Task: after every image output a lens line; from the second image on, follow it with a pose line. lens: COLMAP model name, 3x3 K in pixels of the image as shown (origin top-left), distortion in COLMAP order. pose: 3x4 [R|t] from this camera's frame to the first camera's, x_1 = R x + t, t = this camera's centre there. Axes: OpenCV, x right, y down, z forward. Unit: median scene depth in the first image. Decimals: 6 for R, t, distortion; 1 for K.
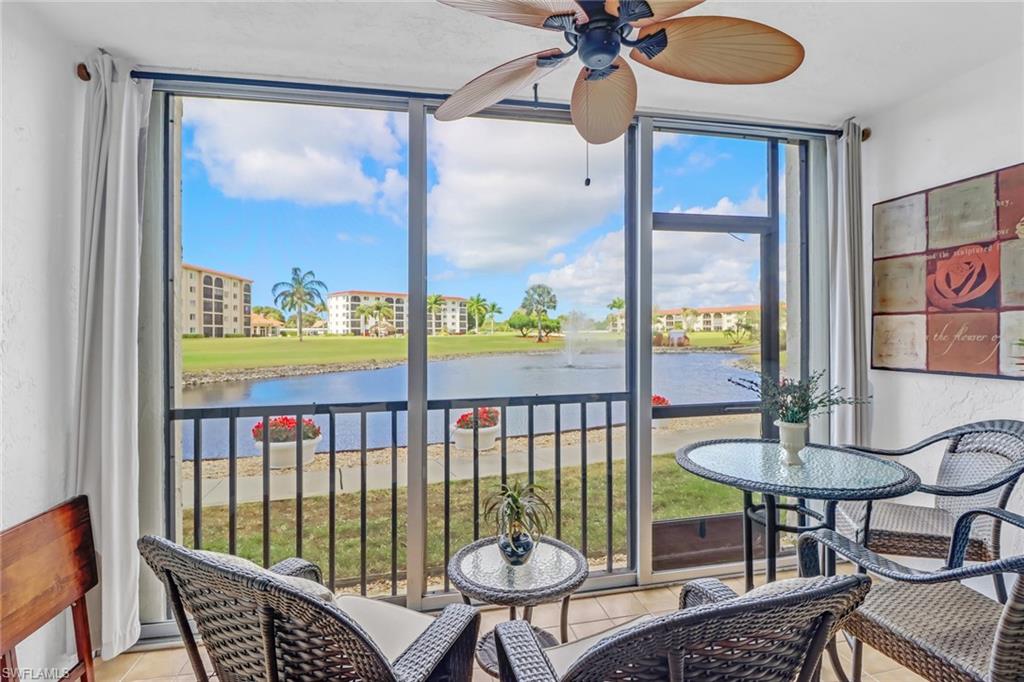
lens RADIAL K [[495.9, 0, 504.1], [0, 495.9, 336.0], [0, 0, 1]] dist [-0.004328, -0.006860]
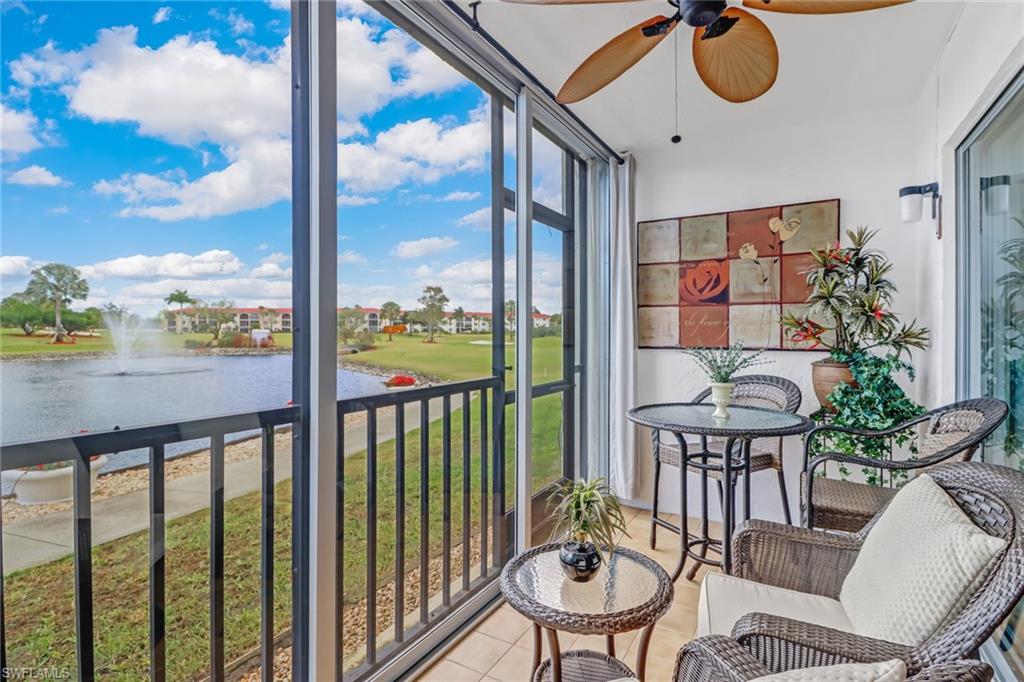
lens RADIAL K [[495.9, 0, 530.0], [0, 495.9, 334.1], [0, 0, 1]] dist [-0.004328, -0.006860]
pose [[0.668902, 0.012684, 0.743242, -0.461189], [-0.008227, 0.999919, -0.009661, 0.049670], [-0.743305, 0.000348, 0.668953, 0.374996]]
